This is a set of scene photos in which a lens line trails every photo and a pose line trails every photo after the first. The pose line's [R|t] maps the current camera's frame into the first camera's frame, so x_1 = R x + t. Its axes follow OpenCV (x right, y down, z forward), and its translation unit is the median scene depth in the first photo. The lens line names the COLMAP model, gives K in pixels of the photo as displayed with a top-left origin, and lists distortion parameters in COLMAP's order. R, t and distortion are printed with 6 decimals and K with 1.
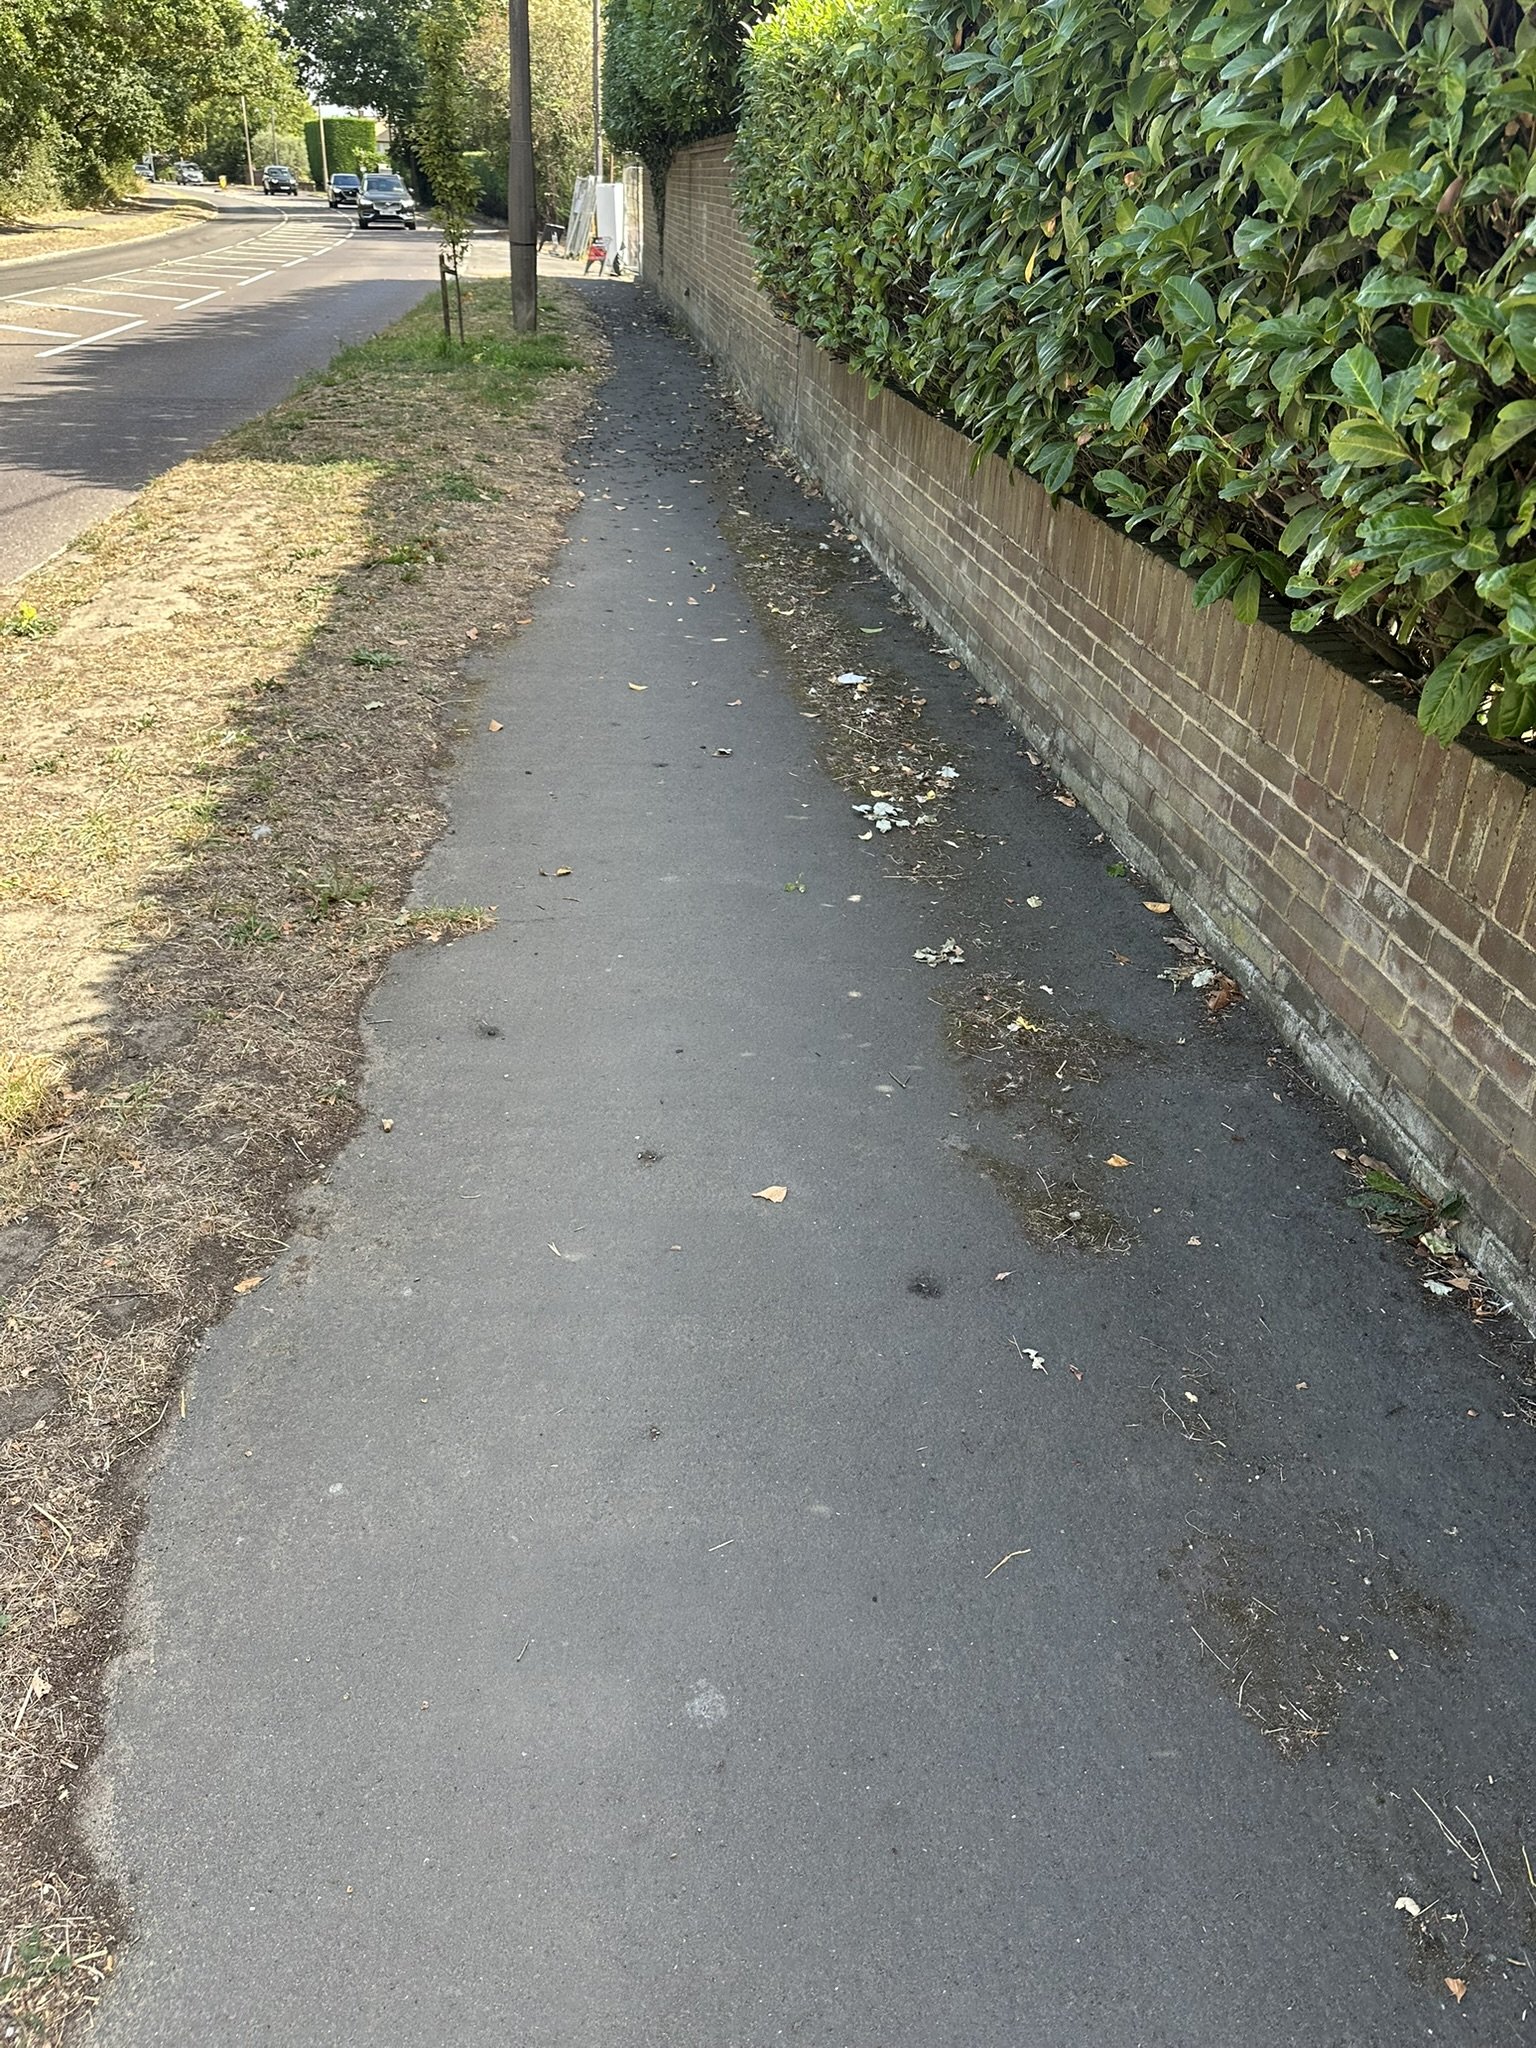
lens RADIAL K [[1446.9, 0, 762.6], [0, 1446.9, 1005.1], [0, 0, 1]] dist [0.054328, -0.064910]
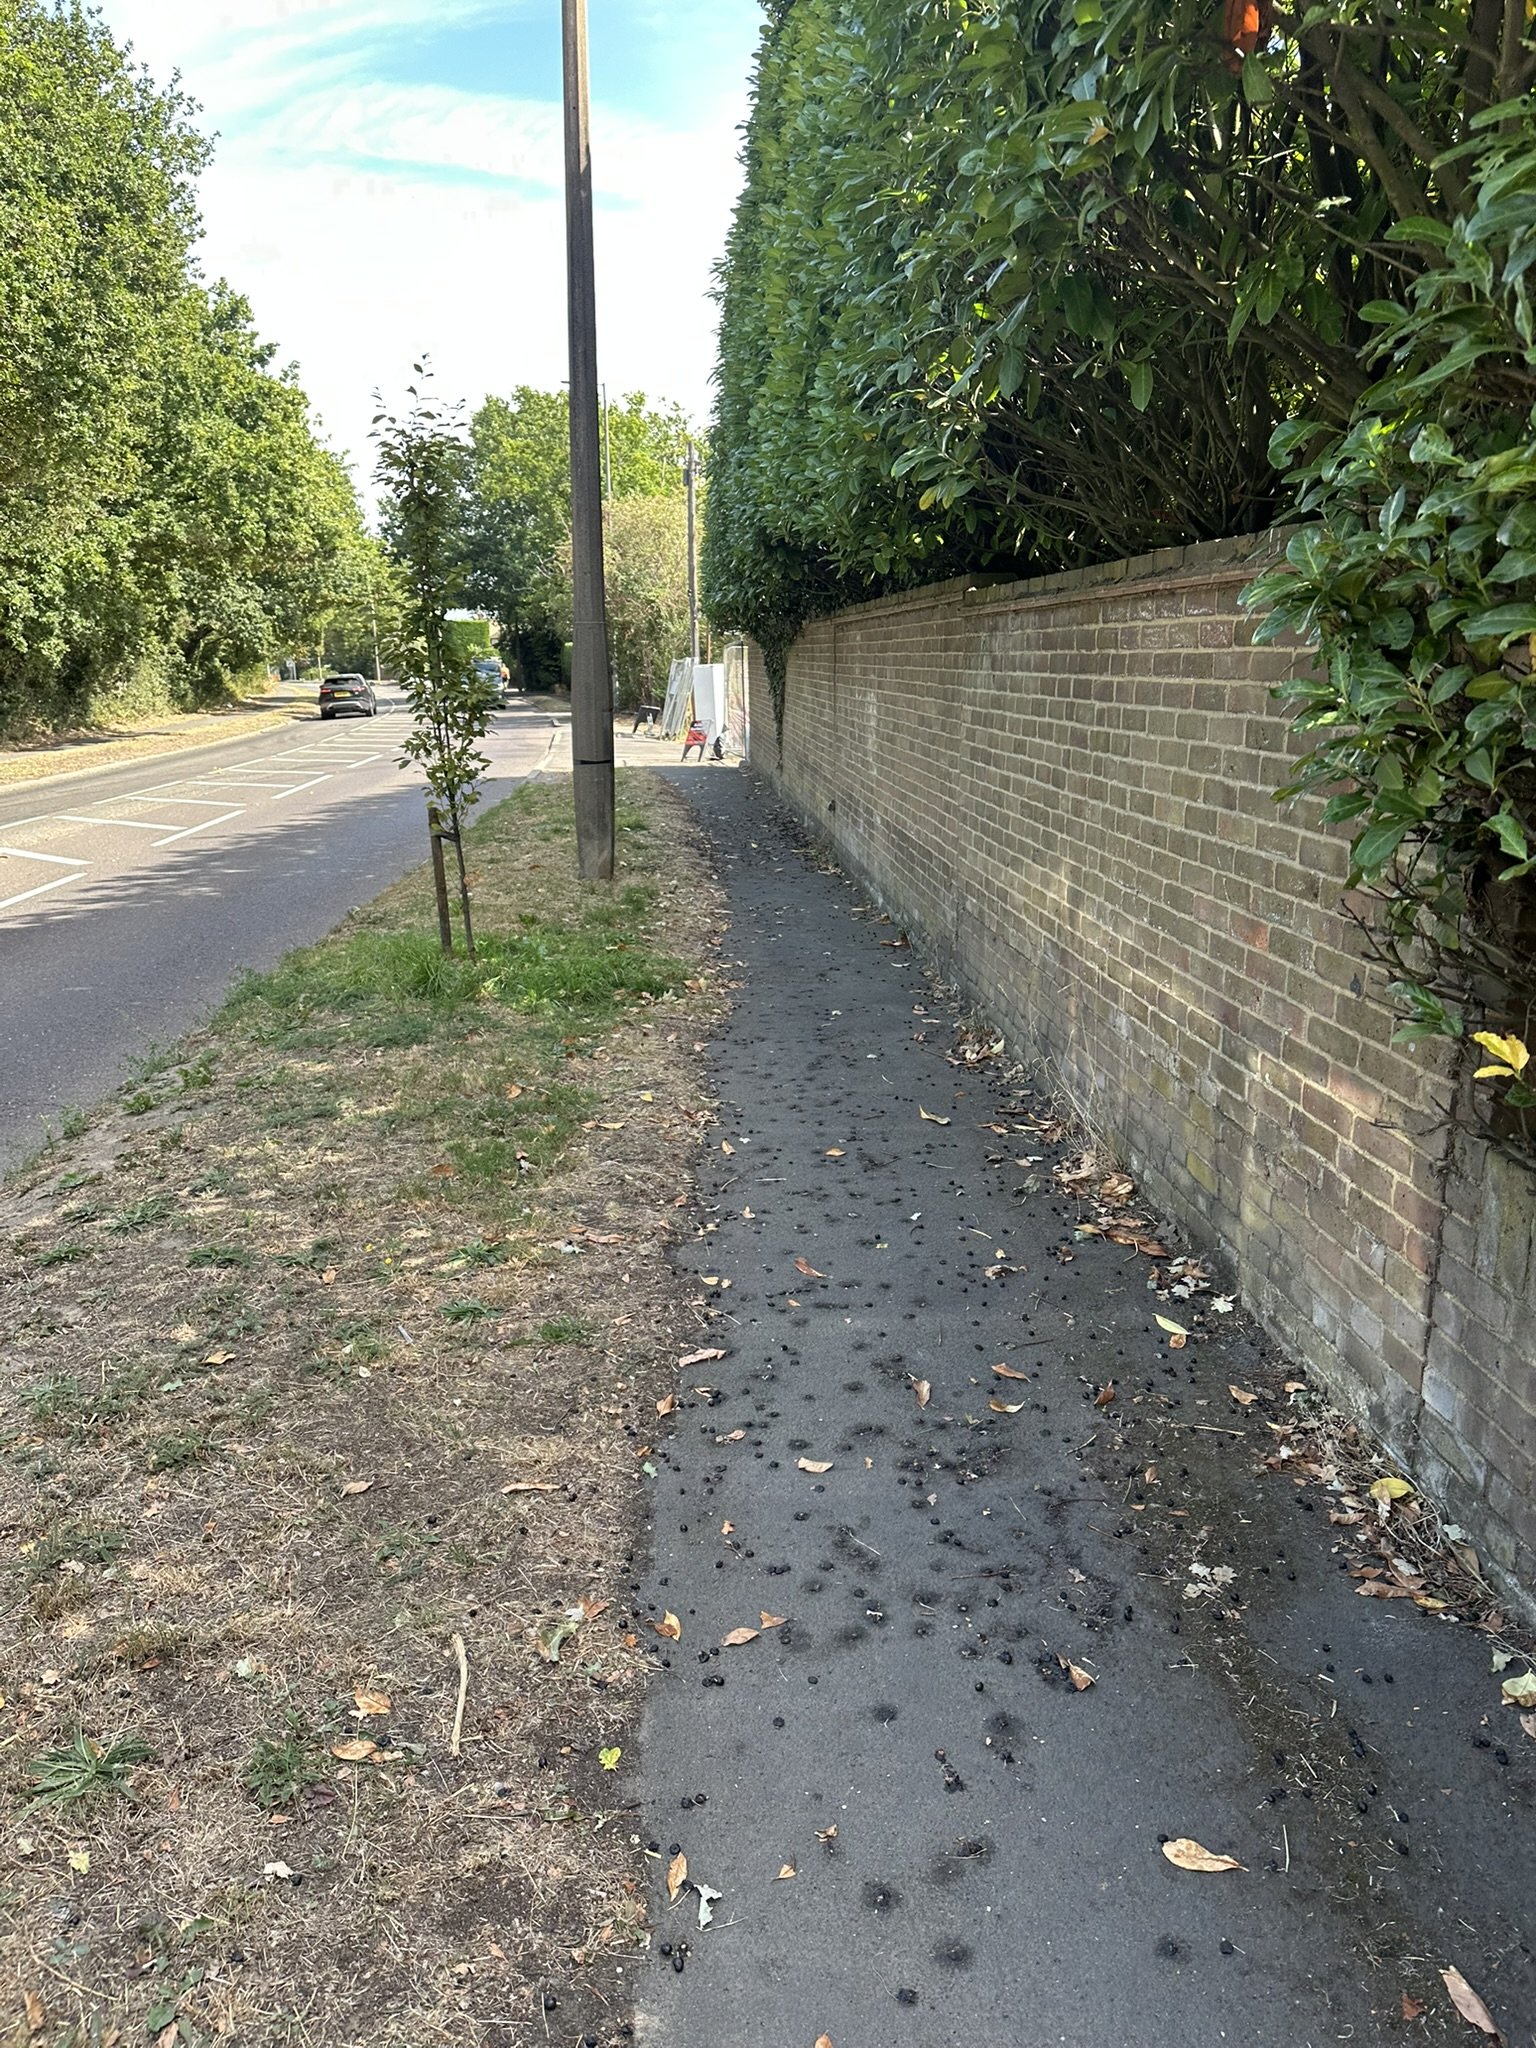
lens RADIAL K [[1446.9, 0, 769.4], [0, 1446.9, 1034.5], [0, 0, 1]] dist [0.054328, -0.064910]
pose [[0.997384, -0.042566, -0.058426, -0.020092], [0.026389, 0.966865, -0.253921, -0.092601], [0.067298, 0.251715, 0.965459, 0.160261]]
